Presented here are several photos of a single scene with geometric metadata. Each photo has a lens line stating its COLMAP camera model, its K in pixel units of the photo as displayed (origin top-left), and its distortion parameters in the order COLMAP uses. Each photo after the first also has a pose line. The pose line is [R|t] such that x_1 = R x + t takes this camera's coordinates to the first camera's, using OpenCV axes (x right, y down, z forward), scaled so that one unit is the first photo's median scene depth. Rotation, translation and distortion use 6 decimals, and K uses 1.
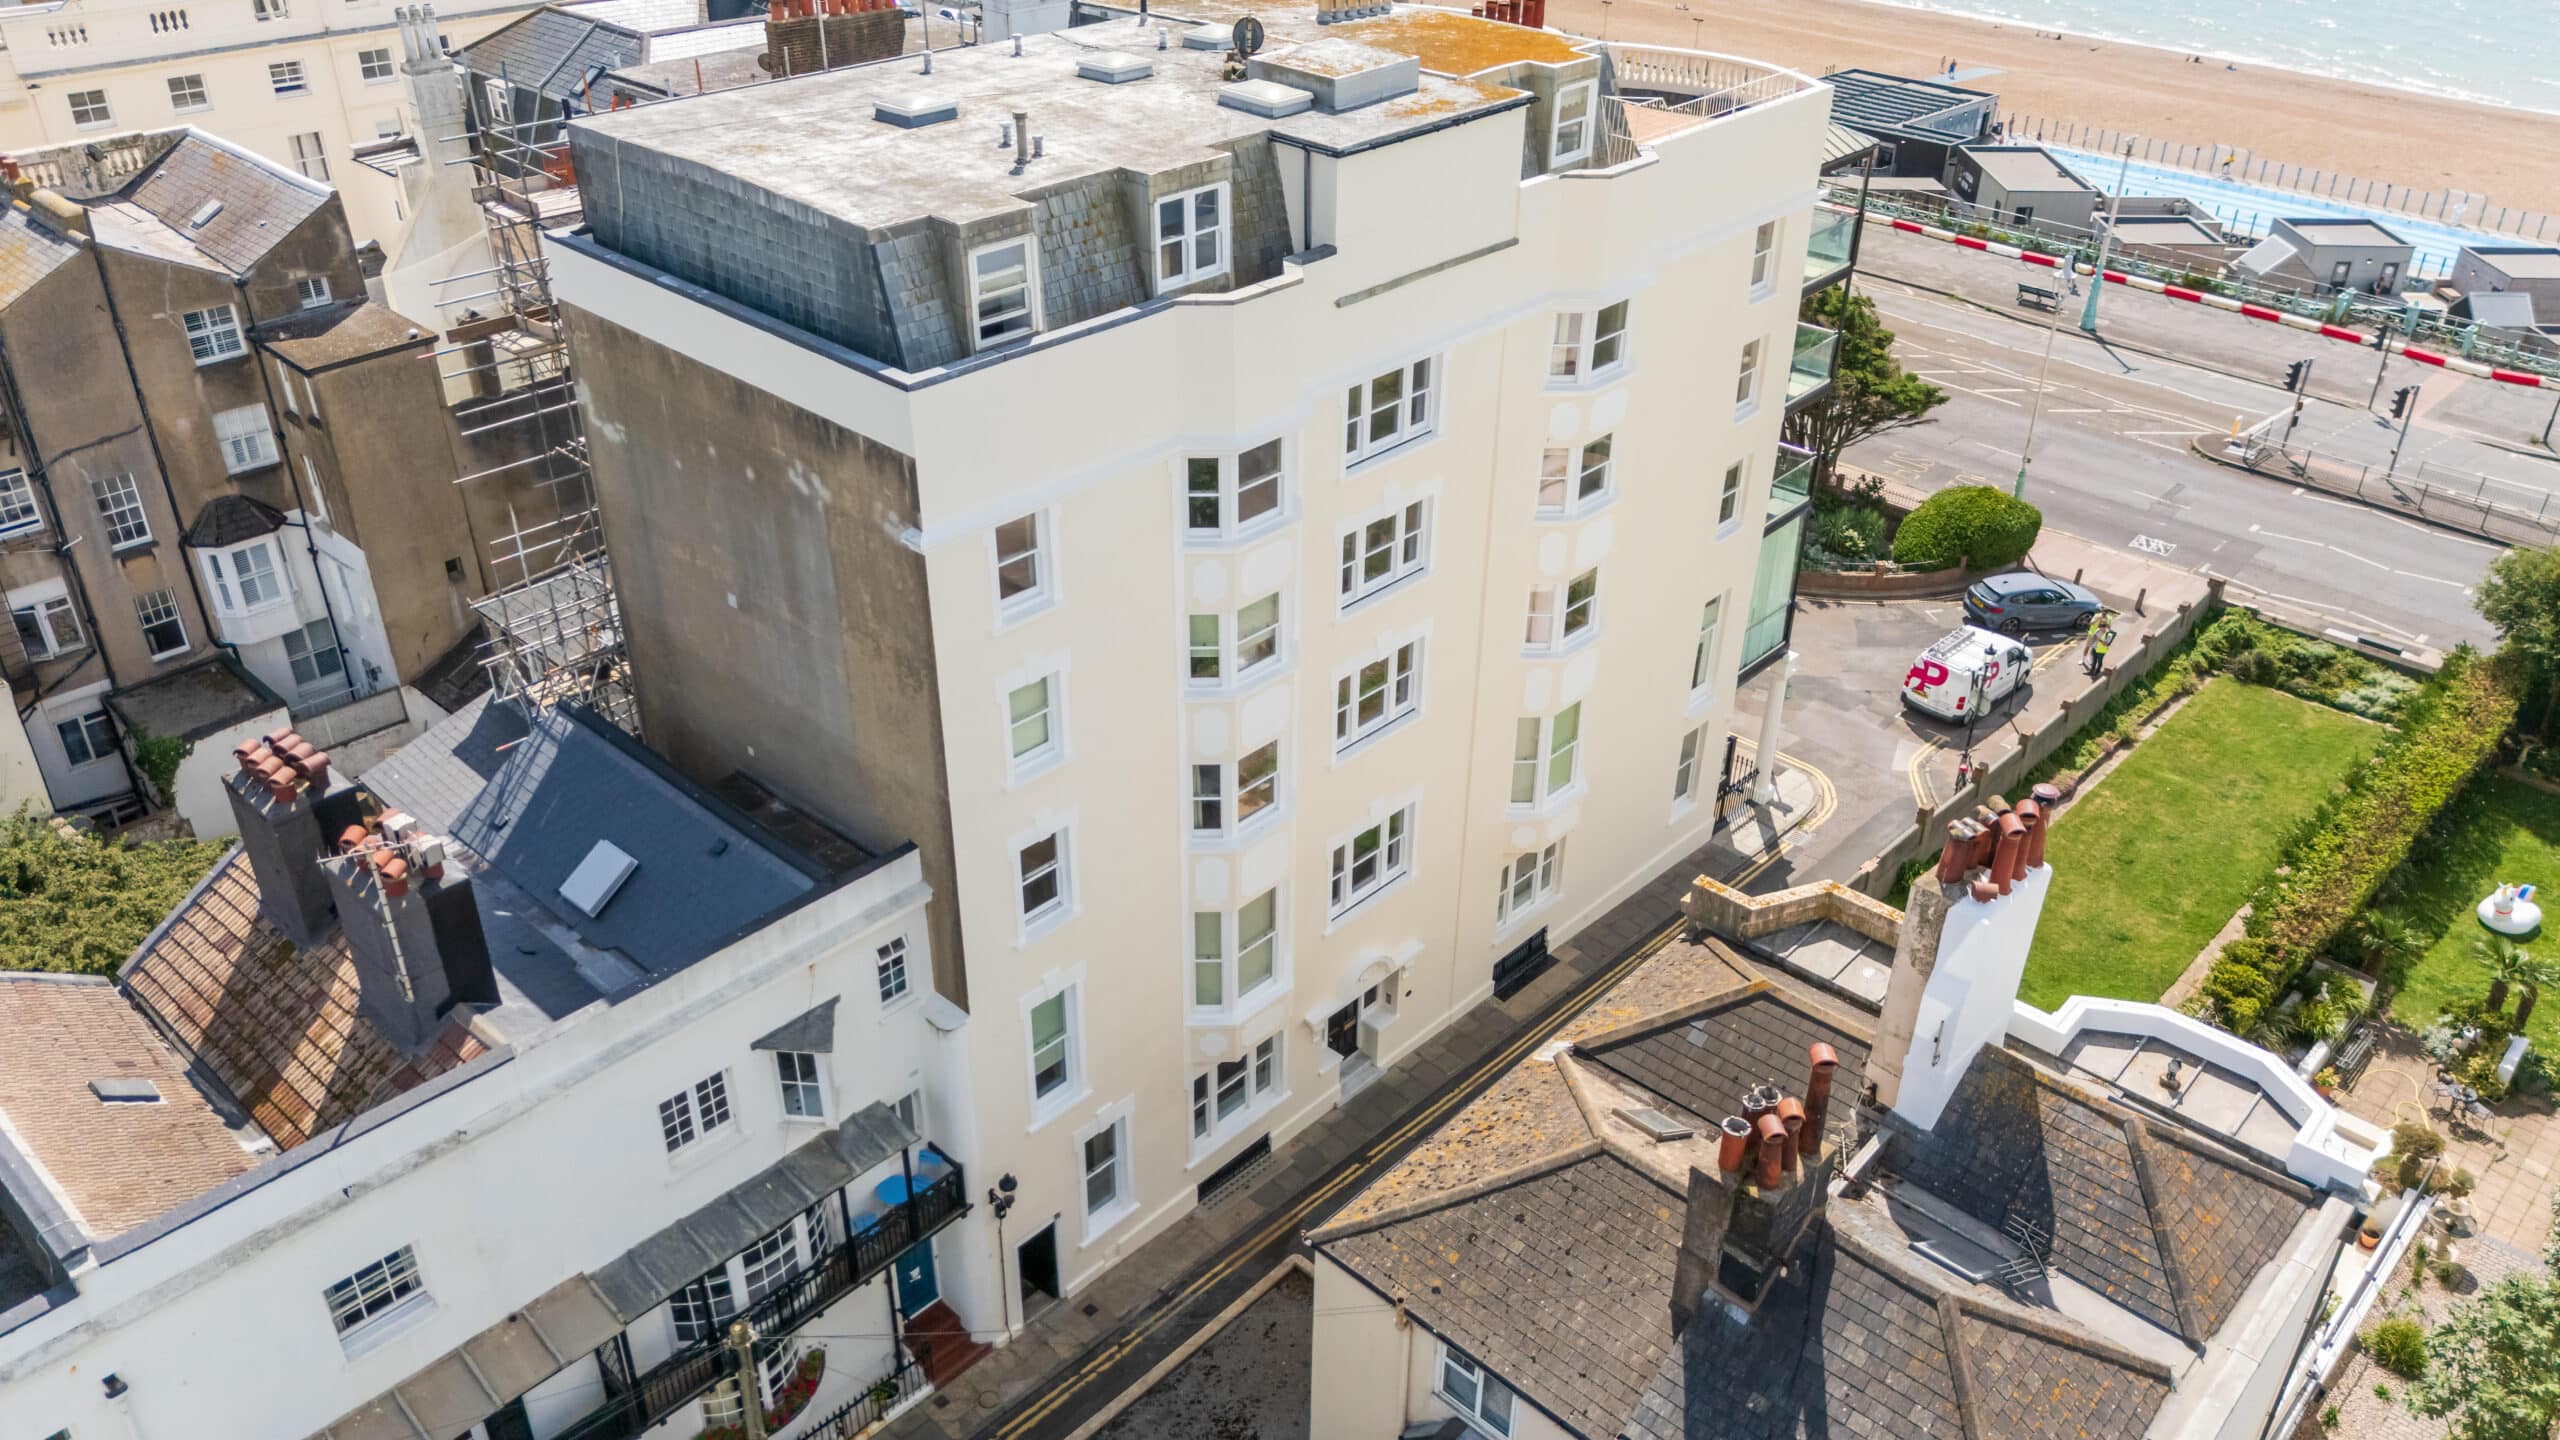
lens RADIAL K [[1883.1, 0, 1280.0], [0, 1883.1, 720.0], [0, 0, 1]] dist [0.068121, -0.066113]
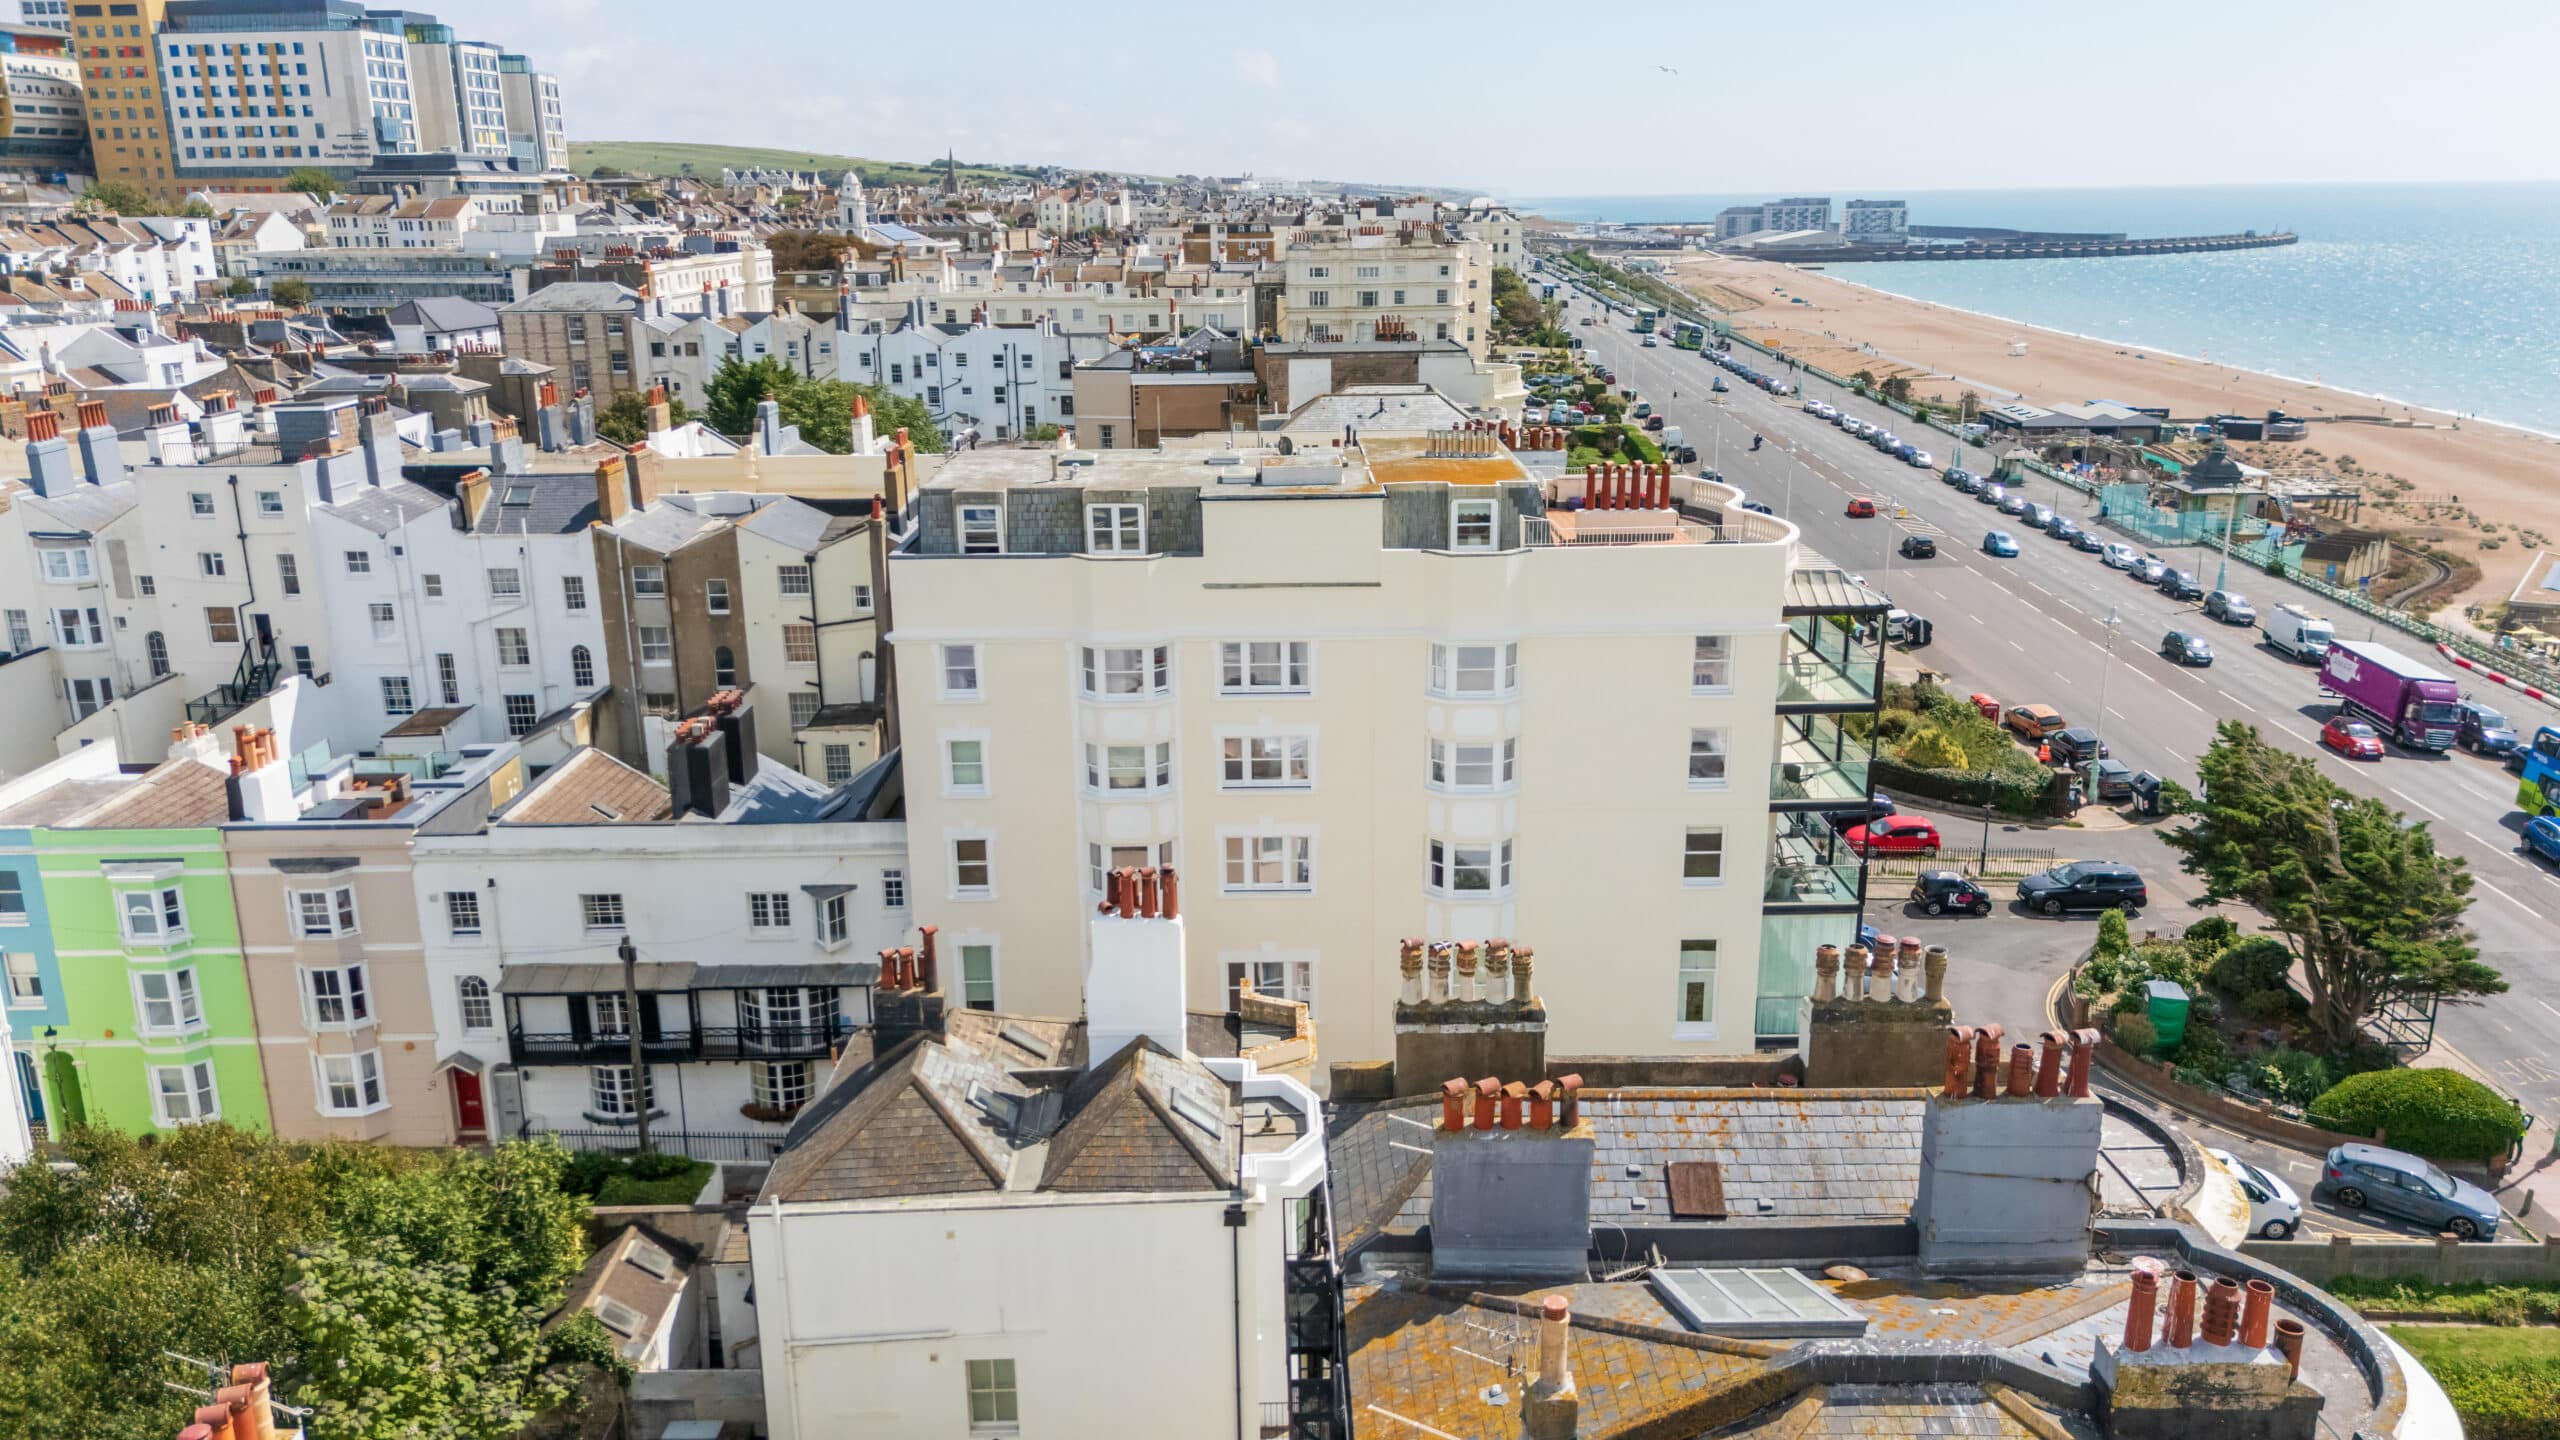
lens RADIAL K [[1883.1, 0, 1280.0], [0, 1883.1, 720.0], [0, 0, 1]] dist [0.068121, -0.066113]
pose [[0.689330, 0.178586, -0.702091, 1.264954], [-0.361175, 0.924826, -0.119369, 0.063966], [0.627994, 0.335862, 0.702011, -0.089994]]
